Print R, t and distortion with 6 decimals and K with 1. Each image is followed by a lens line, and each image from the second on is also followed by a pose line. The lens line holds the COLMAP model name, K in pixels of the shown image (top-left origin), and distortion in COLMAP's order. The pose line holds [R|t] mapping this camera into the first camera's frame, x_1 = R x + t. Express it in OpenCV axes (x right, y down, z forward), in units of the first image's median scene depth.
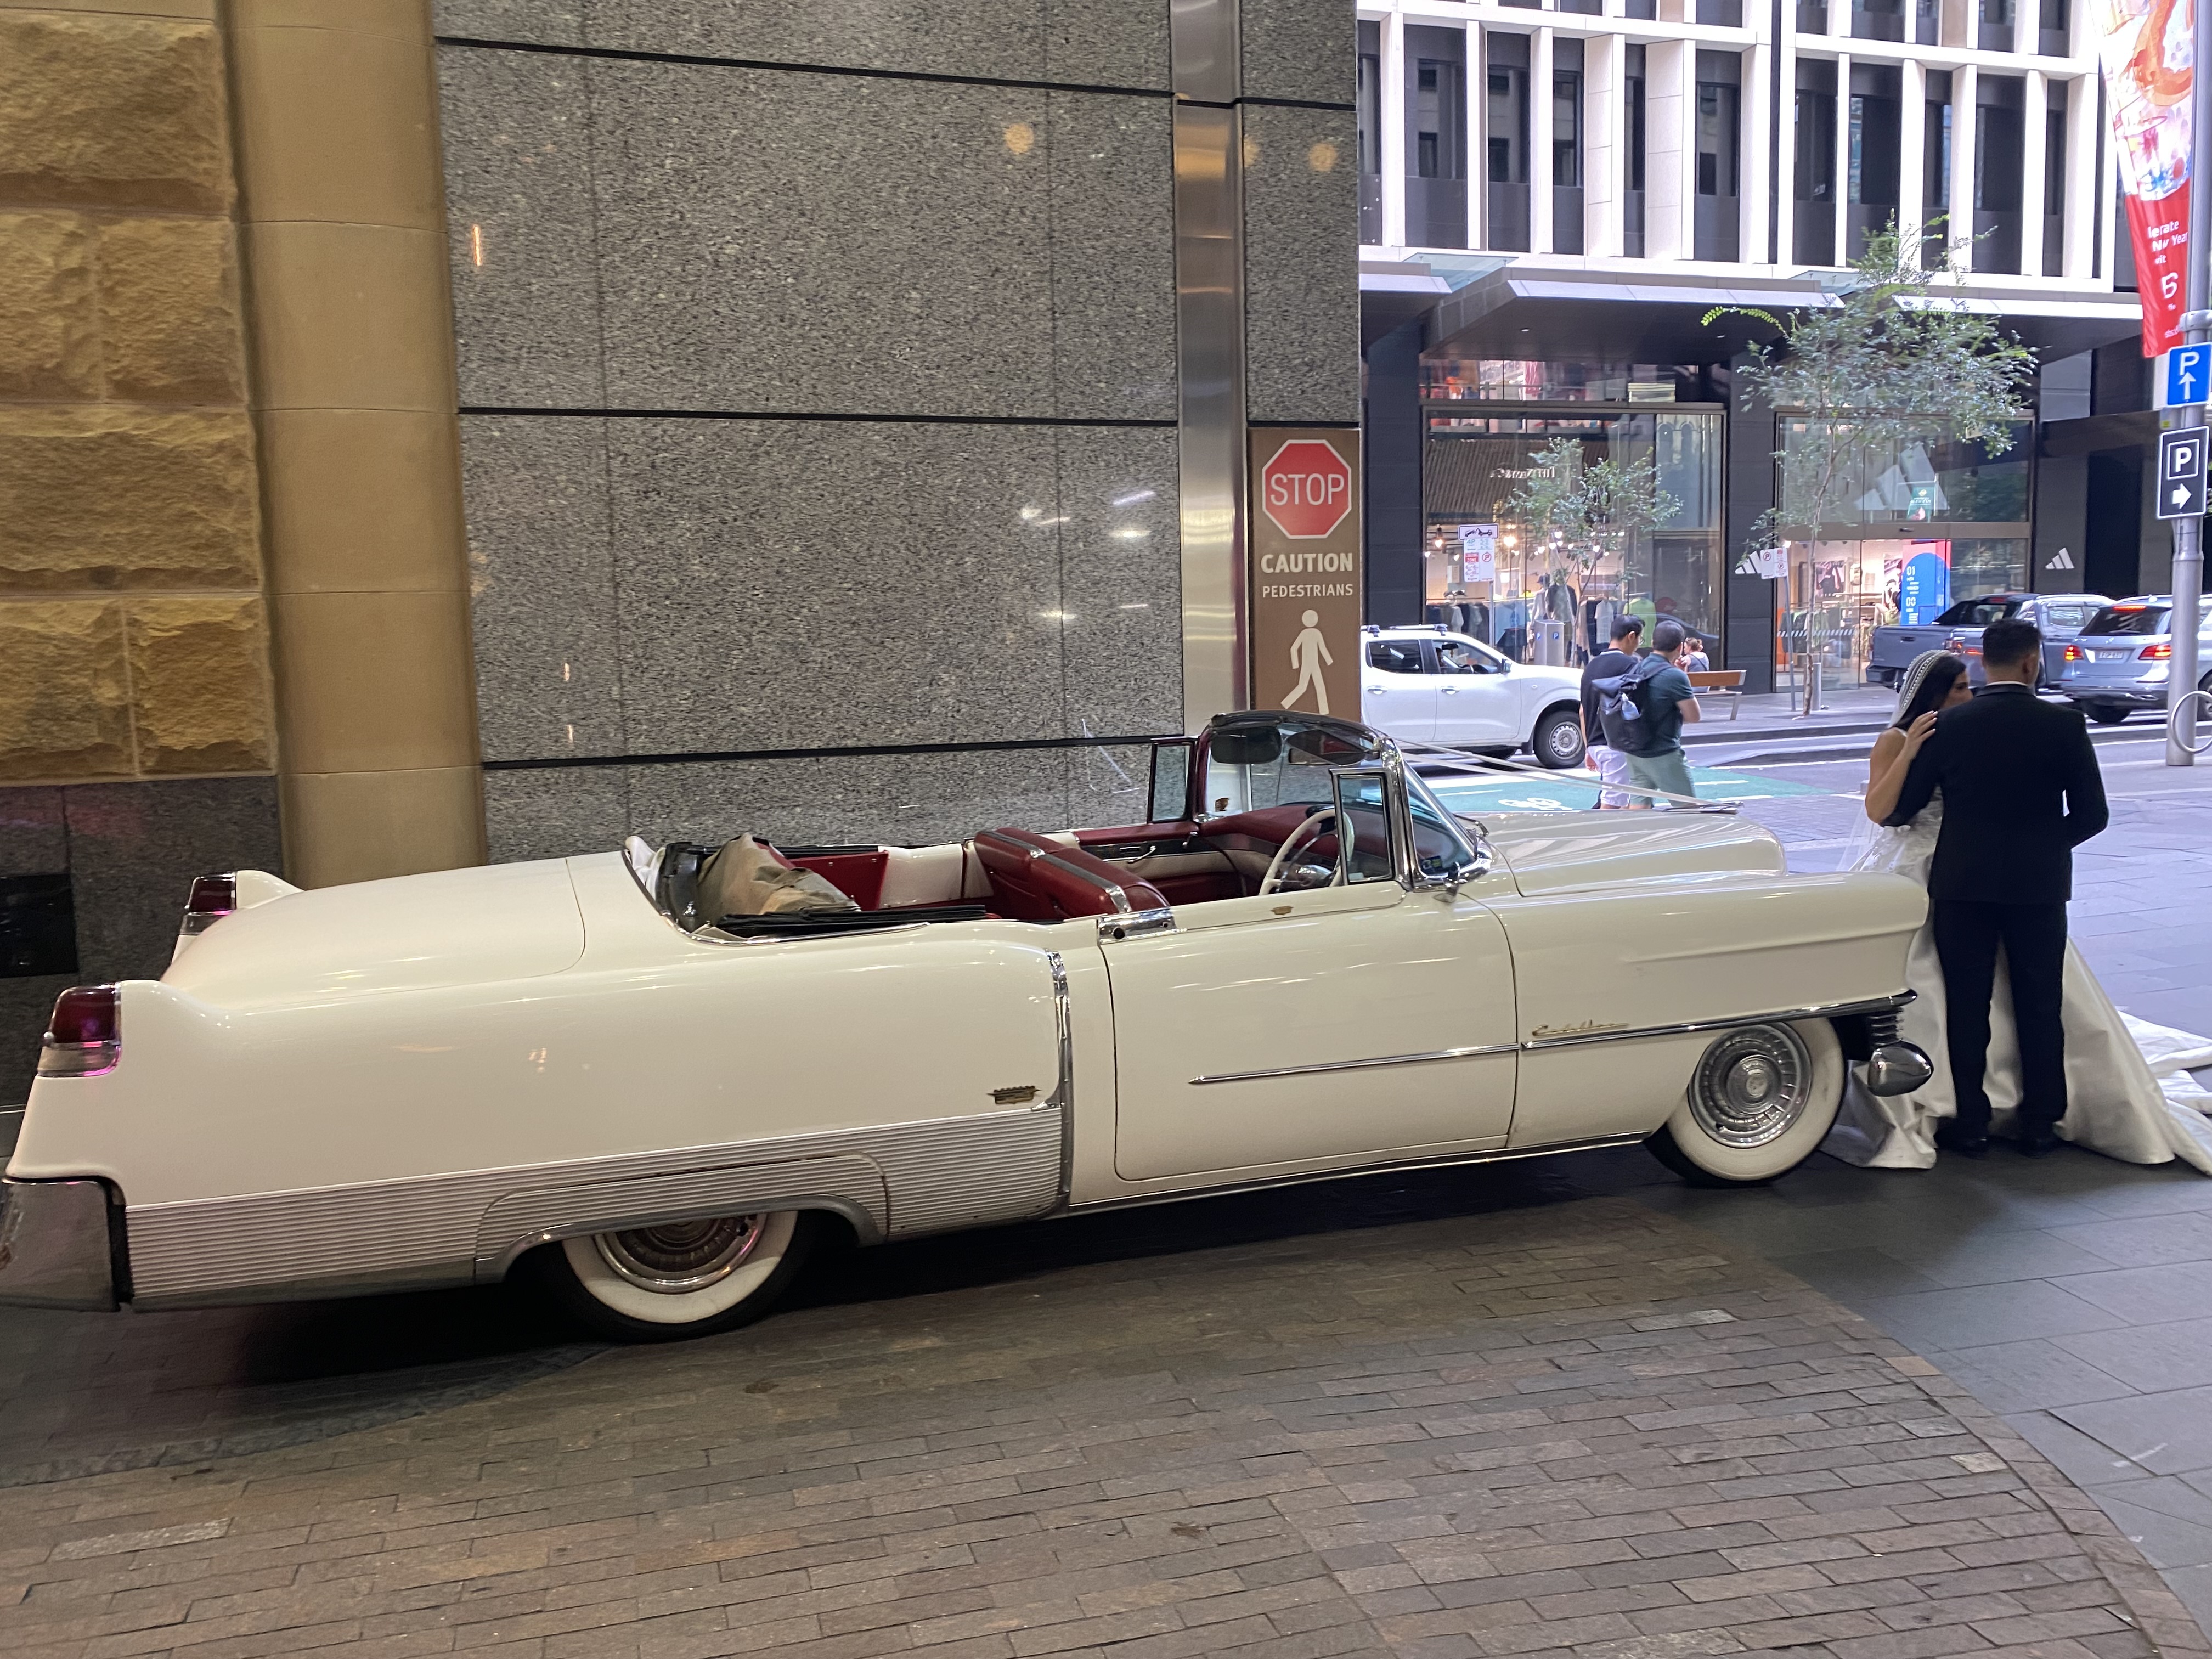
lens RADIAL K [[1693.9, 0, 1095.9], [0, 1693.9, 828.5], [0, 0, 1]] dist [0.018112, -0.026814]
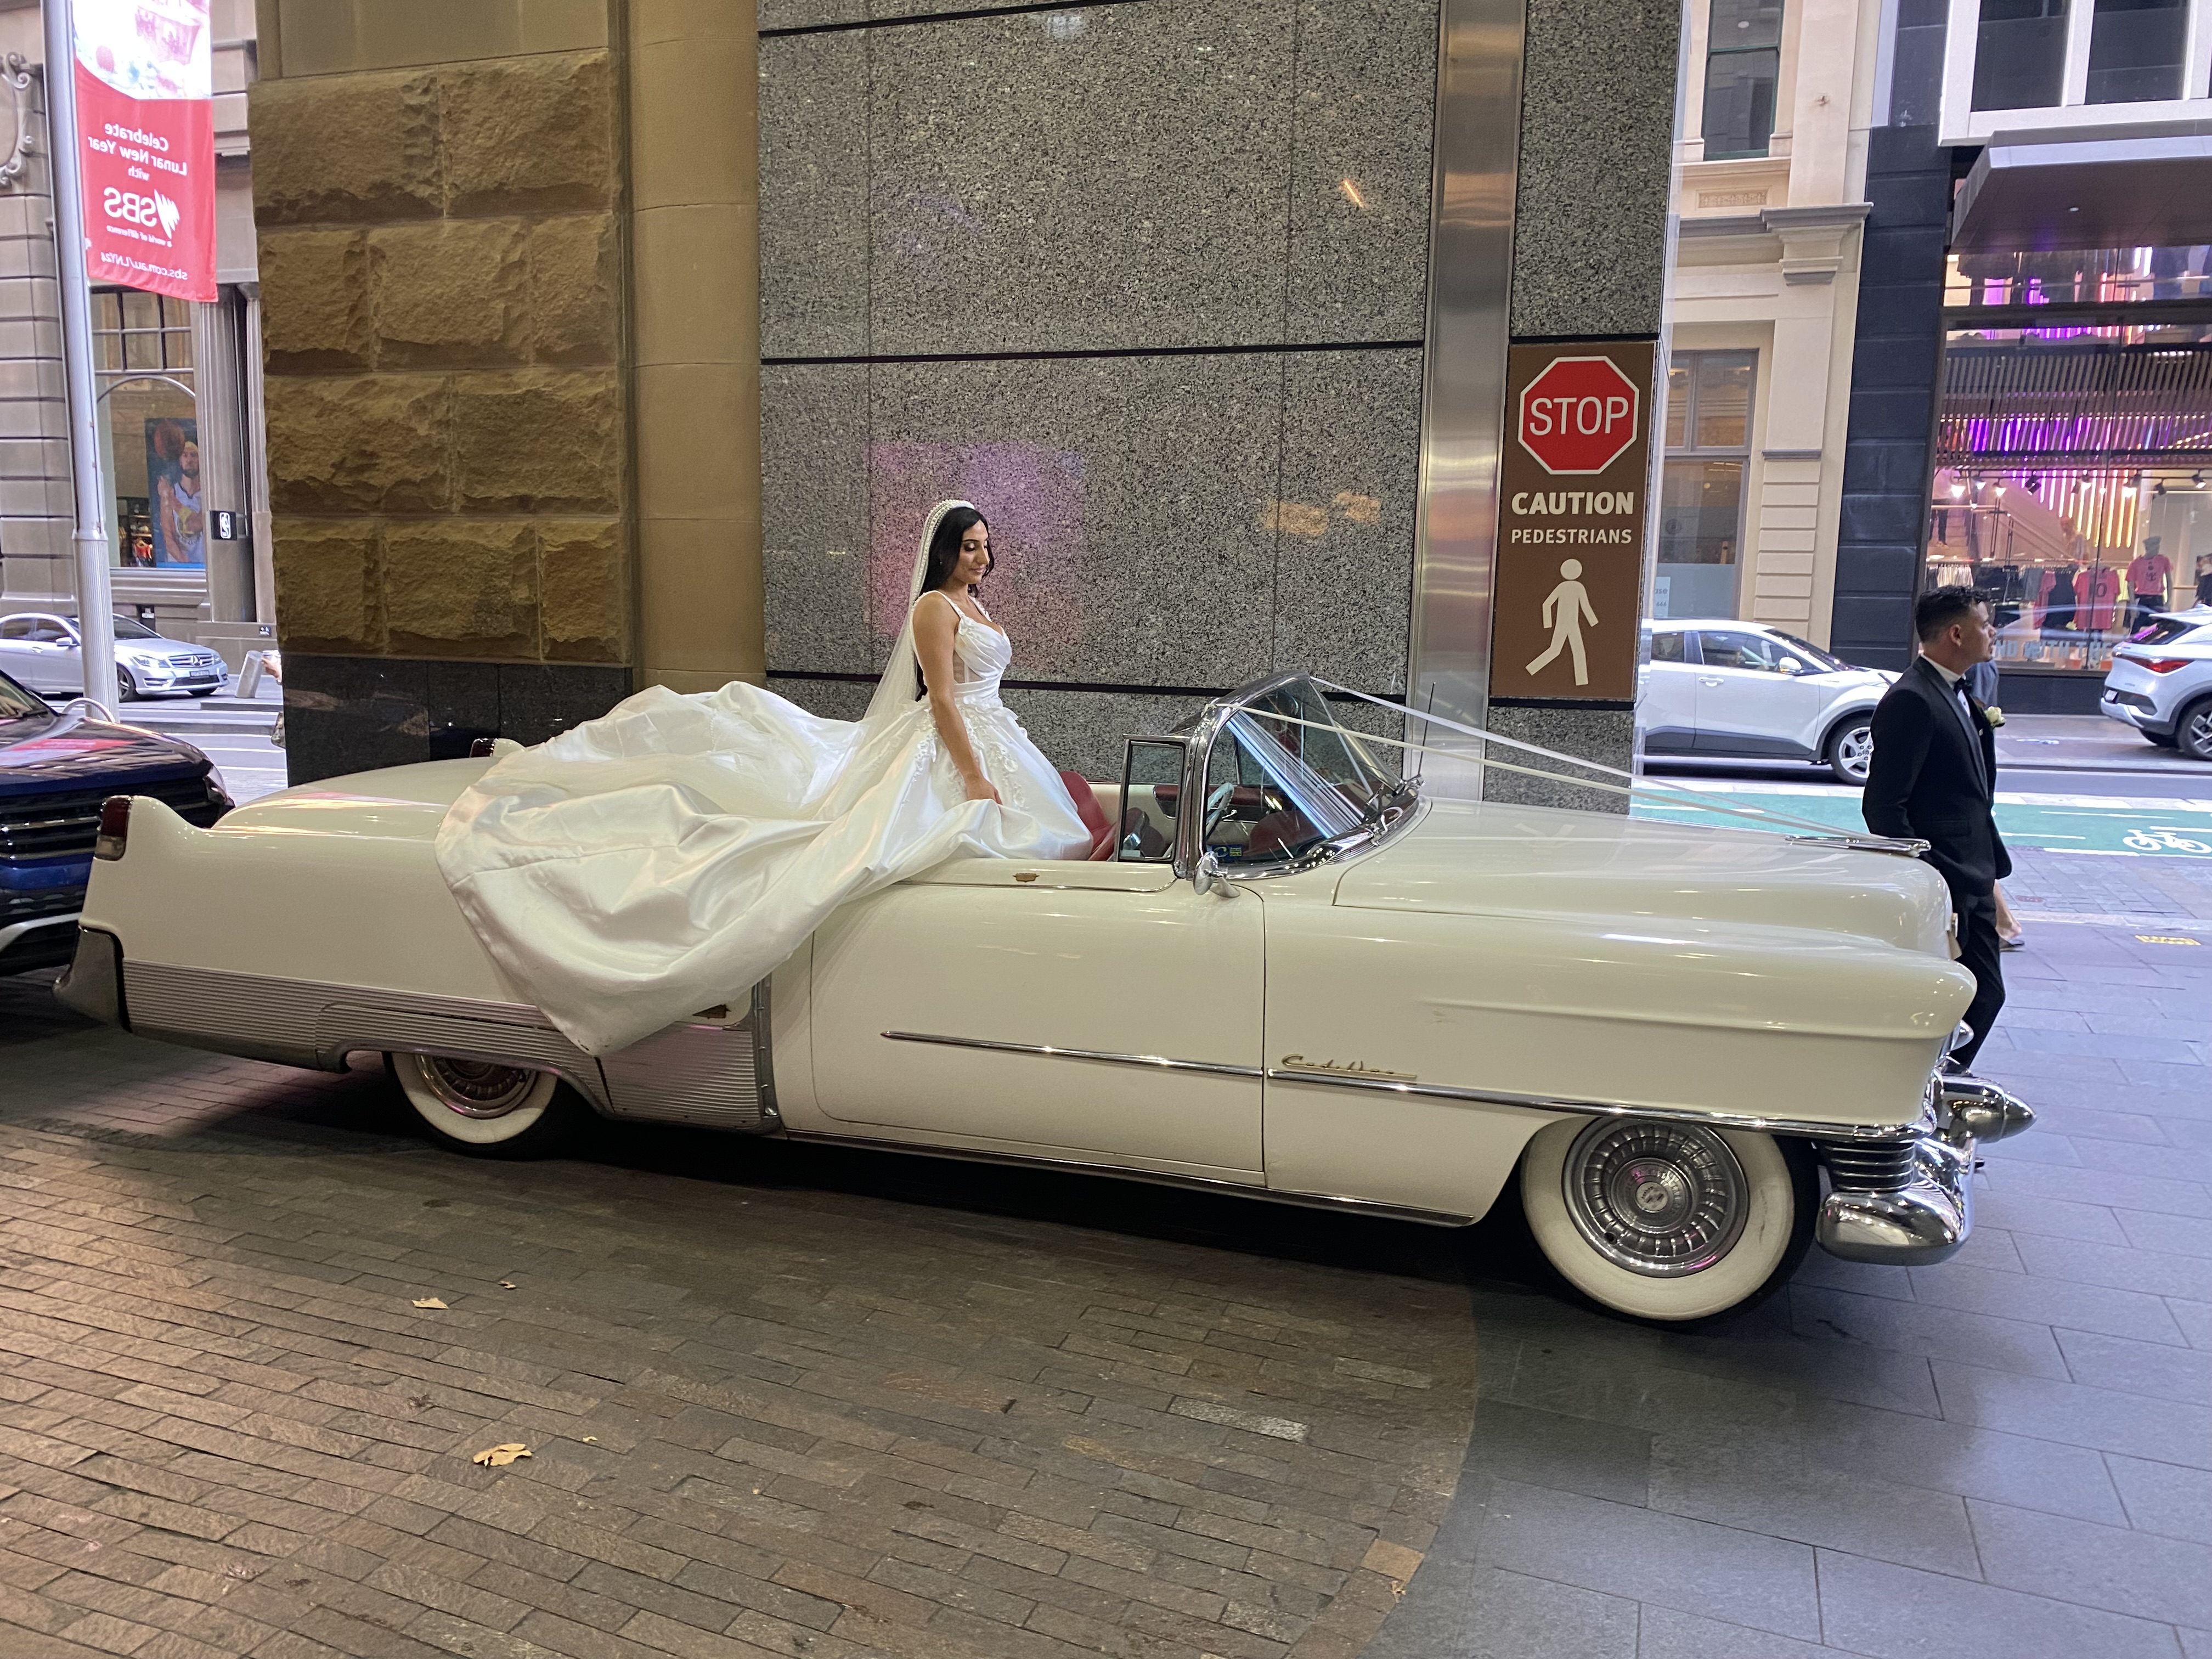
lens RADIAL K [[1693.9, 0, 1084.6], [0, 1693.9, 841.1], [0, 0, 1]] dist [0.018112, -0.026814]
pose [[0.806599, 0.127416, -0.577204, 0.505355], [-0.099983, 0.991830, 0.079225, -0.036912], [0.582582, -0.006192, 0.812748, 0.189479]]
